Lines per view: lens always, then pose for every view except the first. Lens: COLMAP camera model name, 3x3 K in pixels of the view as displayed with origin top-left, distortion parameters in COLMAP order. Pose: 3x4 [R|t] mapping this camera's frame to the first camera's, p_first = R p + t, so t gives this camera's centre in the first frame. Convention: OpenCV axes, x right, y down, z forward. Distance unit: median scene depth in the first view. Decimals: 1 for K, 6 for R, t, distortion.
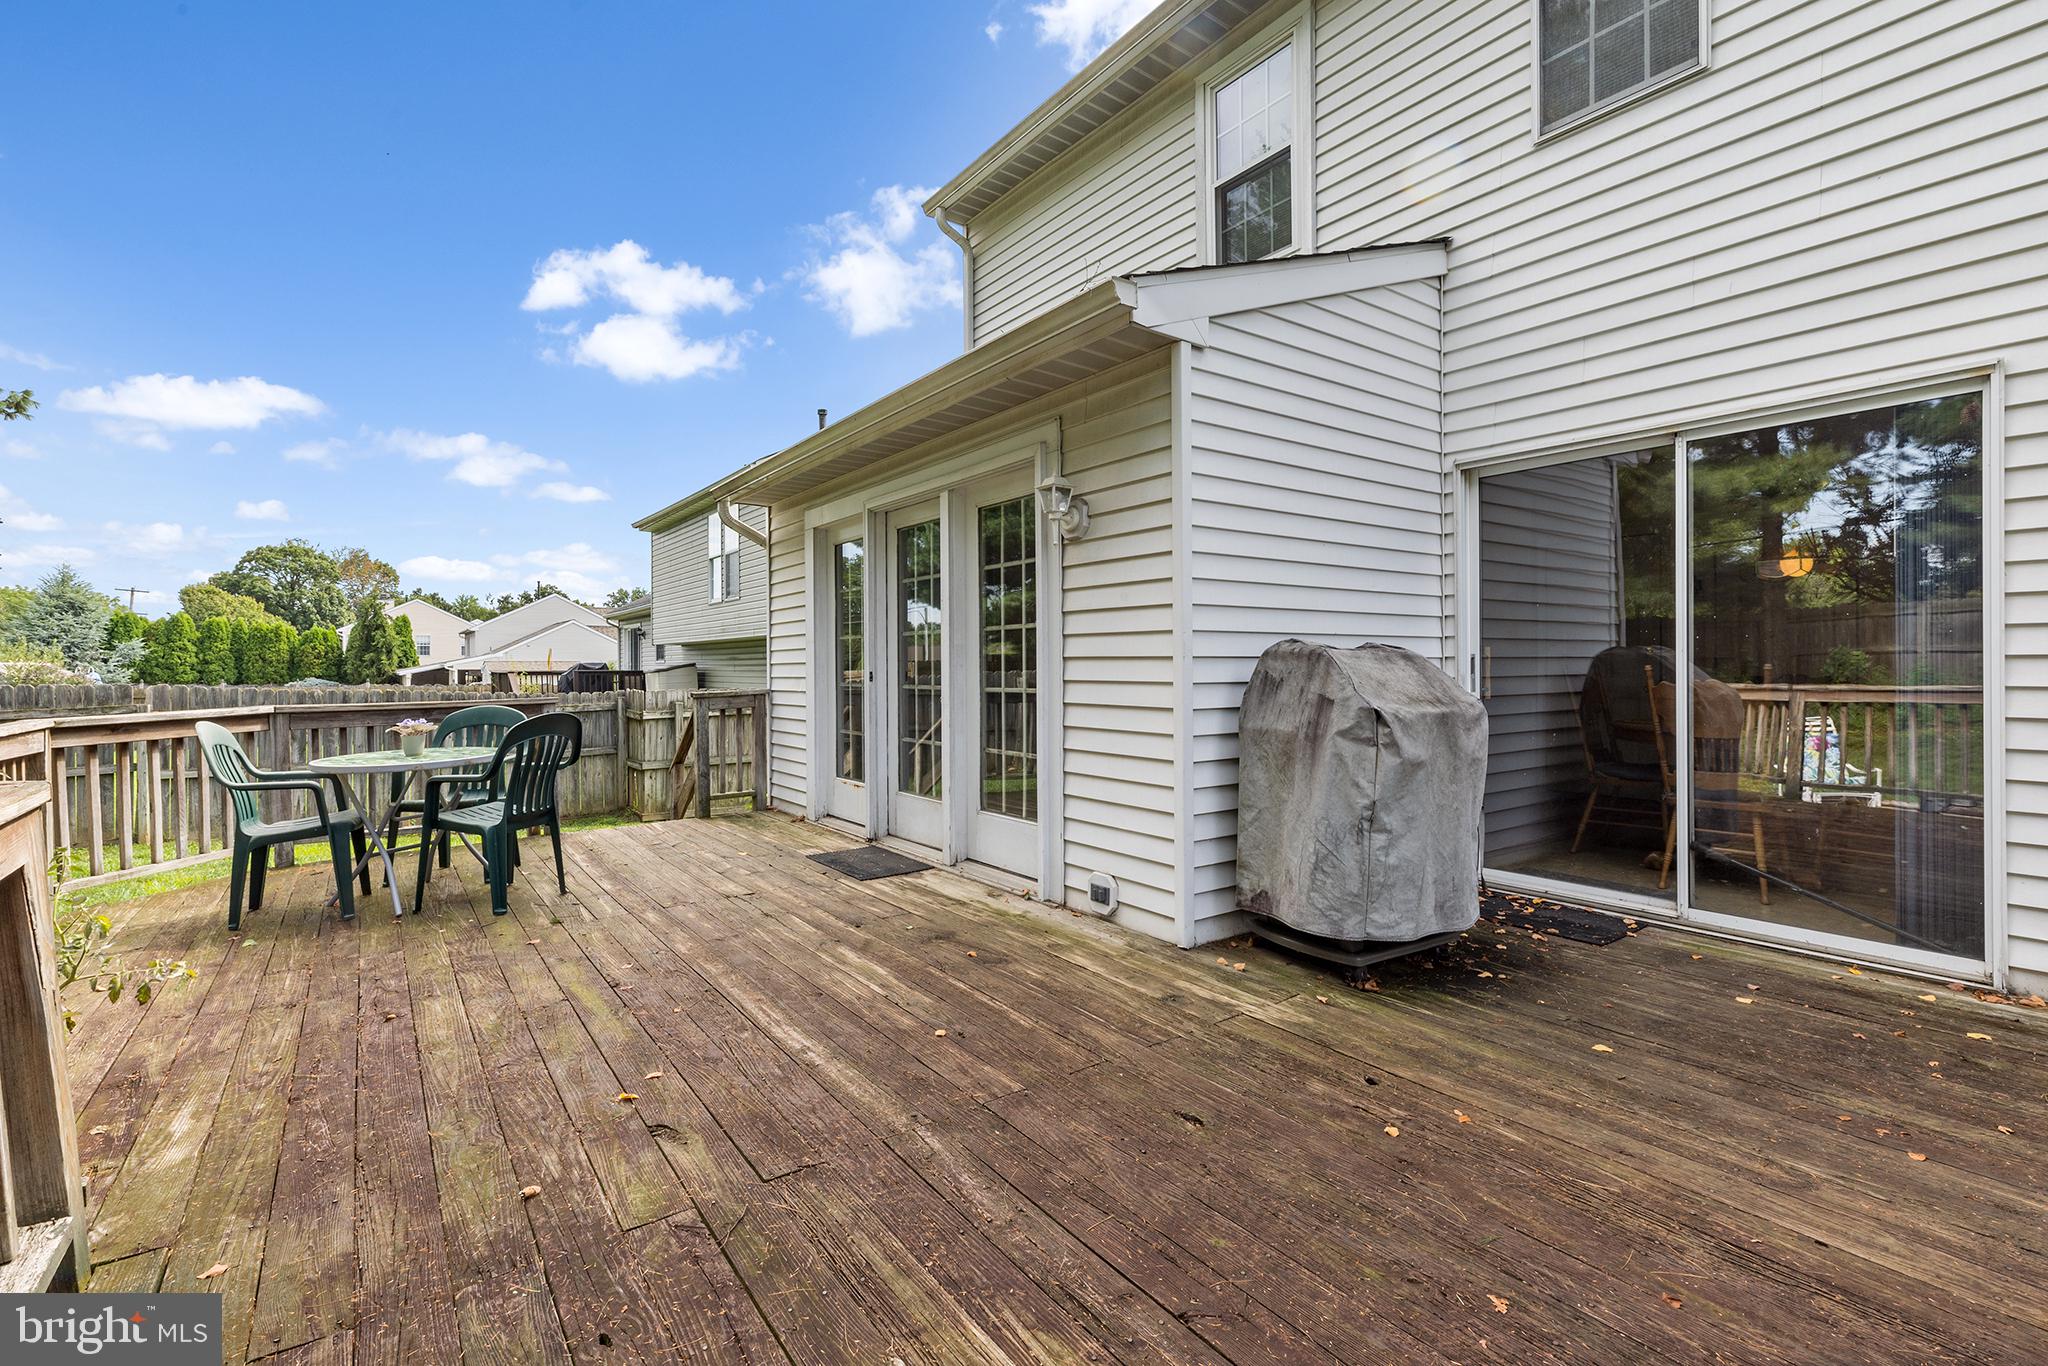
lens RADIAL K [[923.0, 0, 1029.3], [0, 923.0, 677.4], [0, 0, 1]] dist [0.001876, -0.000021]
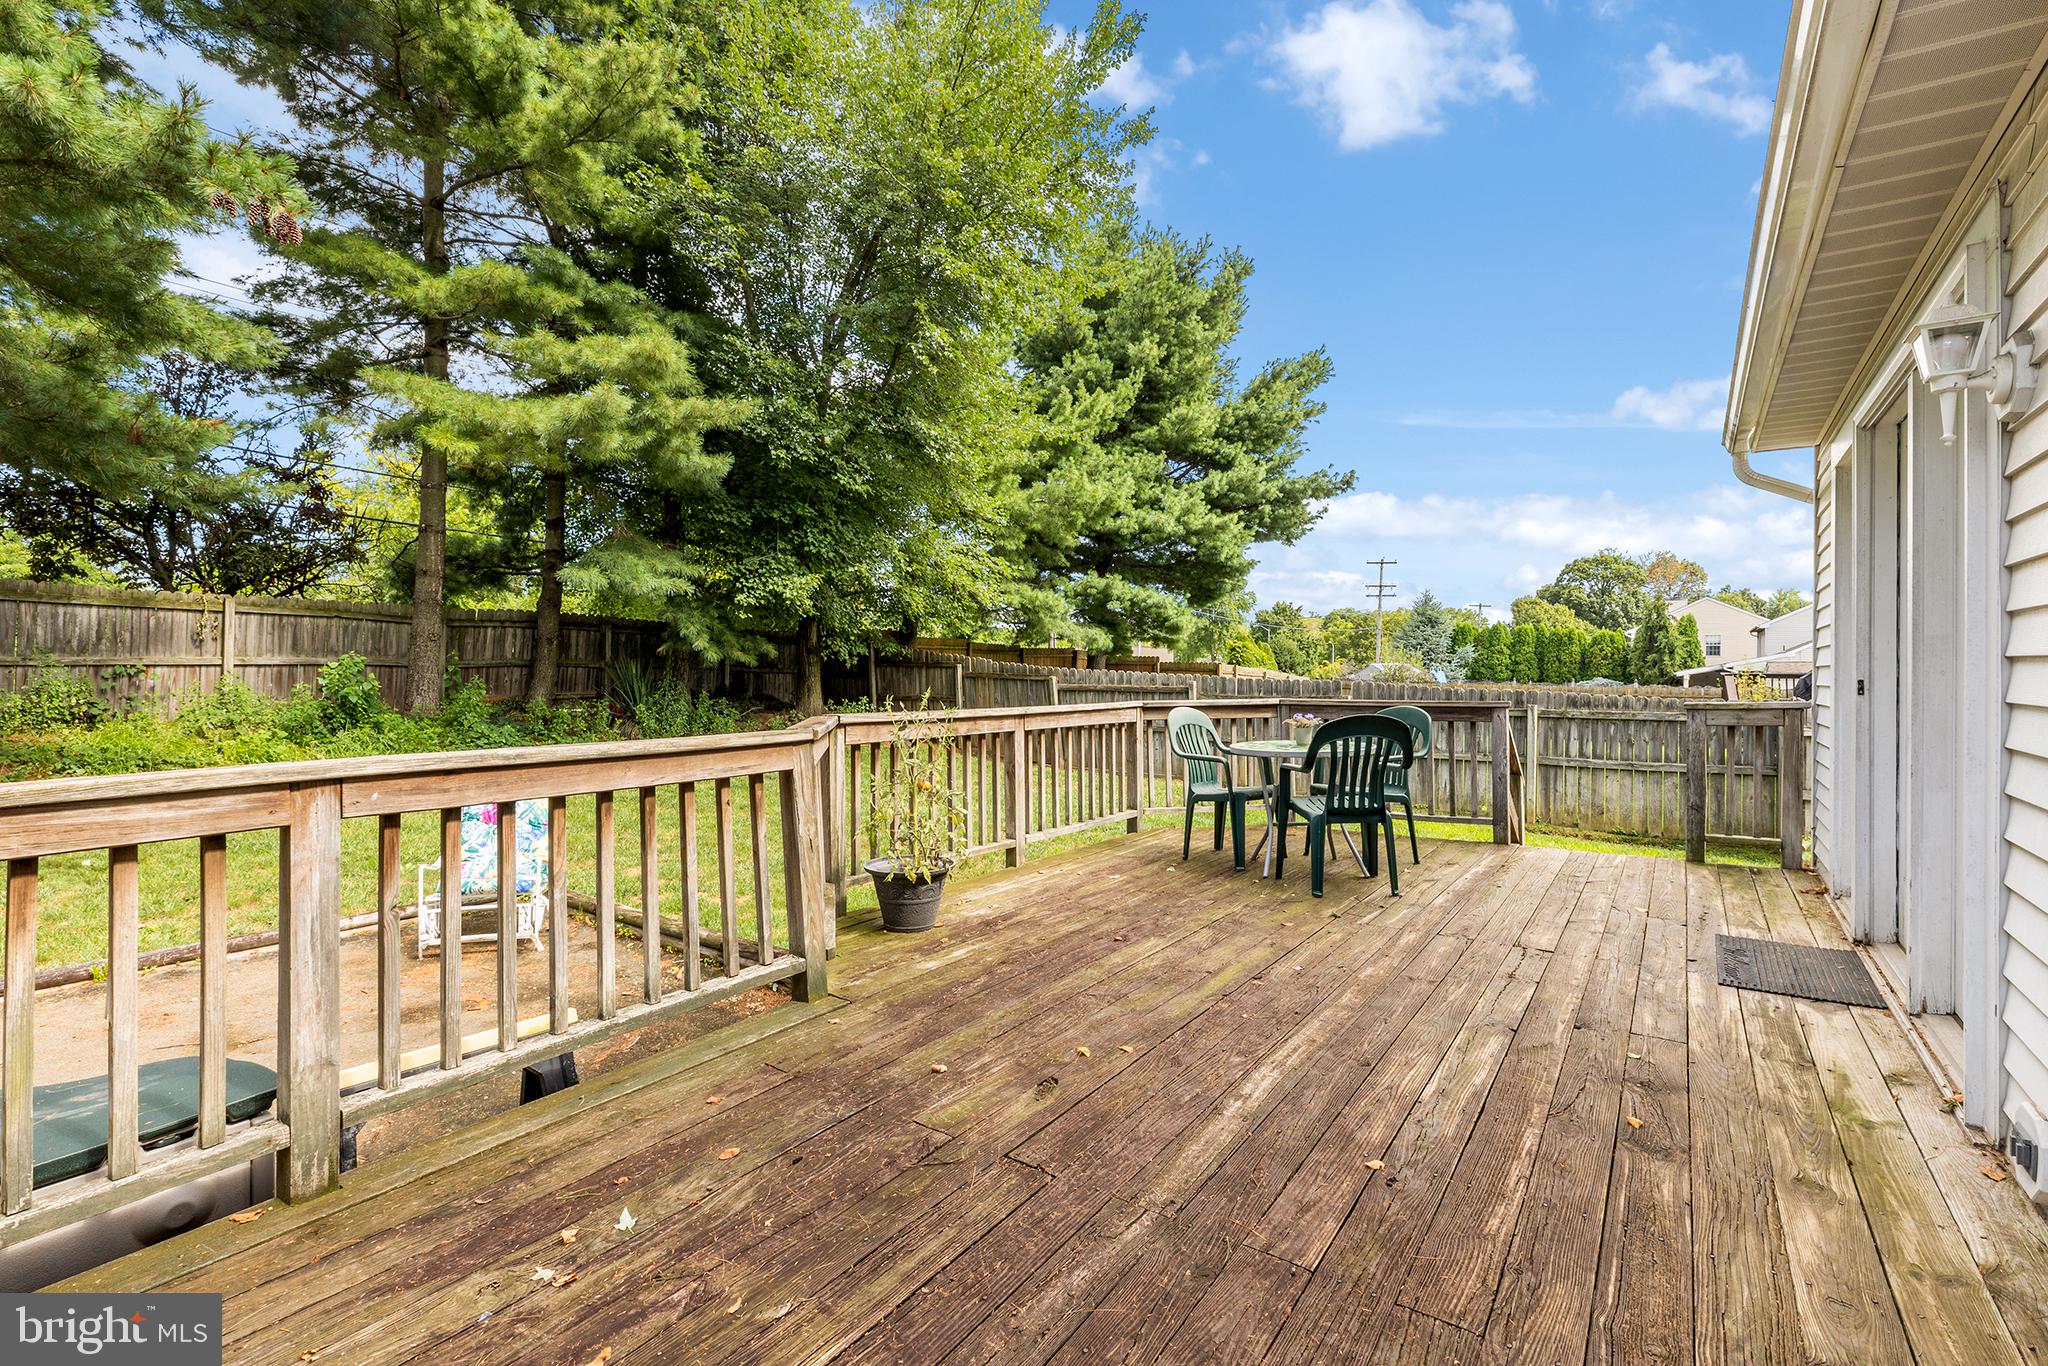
lens RADIAL K [[923.0, 0, 1029.3], [0, 923.0, 677.4], [0, 0, 1]] dist [0.001876, -0.000021]
pose [[0.305946, 0.015515, -0.951923, 0.416367], [-0.015905, 0.999811, 0.011184, -0.010670], [0.951916, 0.011719, 0.306135, 0.396421]]
